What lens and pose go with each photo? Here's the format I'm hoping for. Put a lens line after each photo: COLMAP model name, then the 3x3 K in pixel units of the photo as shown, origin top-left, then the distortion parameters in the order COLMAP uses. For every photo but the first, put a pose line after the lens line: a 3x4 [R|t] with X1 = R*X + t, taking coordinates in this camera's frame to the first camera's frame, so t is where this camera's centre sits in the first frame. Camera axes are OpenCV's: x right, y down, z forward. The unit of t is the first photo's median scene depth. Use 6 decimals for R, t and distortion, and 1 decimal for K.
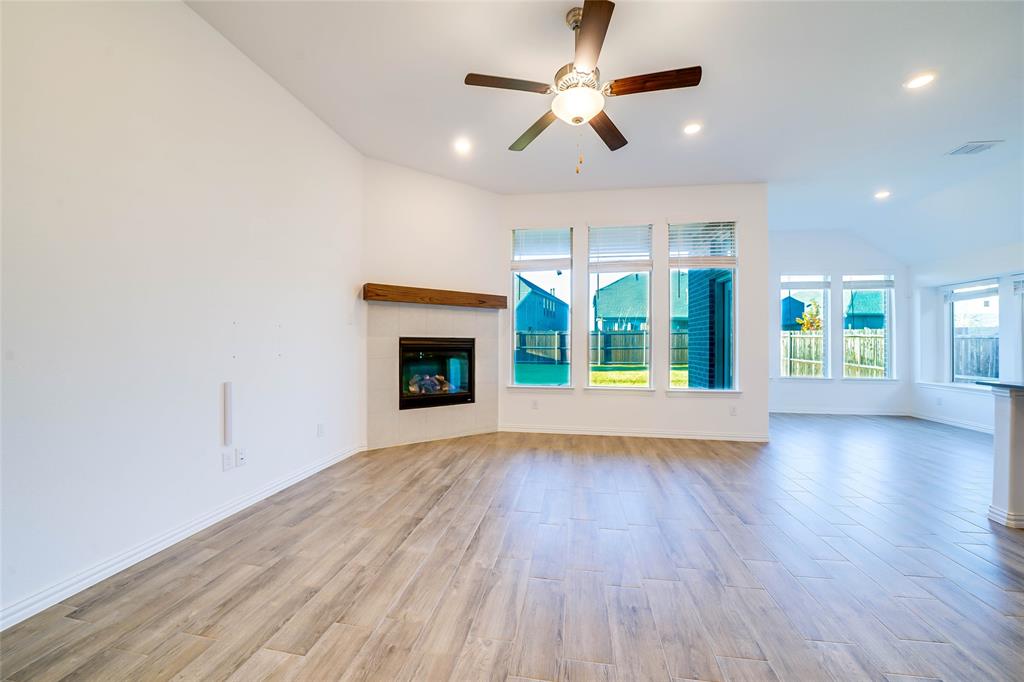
lens RADIAL K [[375.3, 0, 520.9], [0, 375.3, 339.0], [0, 0, 1]] dist [-0.022319, 0.000354]
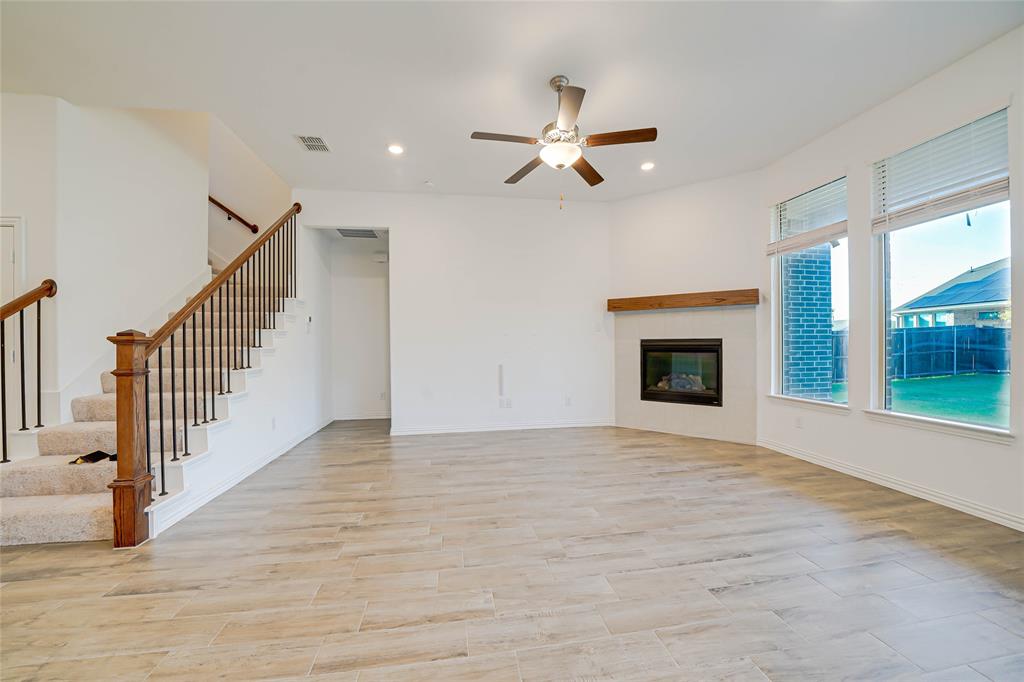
lens RADIAL K [[375.3, 0, 517.4], [0, 375.3, 344.0], [0, 0, 1]] dist [-0.022319, 0.000354]
pose [[0.319272, -0.005924, -0.947645, 0.605526], [0.016760, 0.999859, -0.000604, 0.004074], [0.947515, -0.015690, 0.319326, 0.212907]]
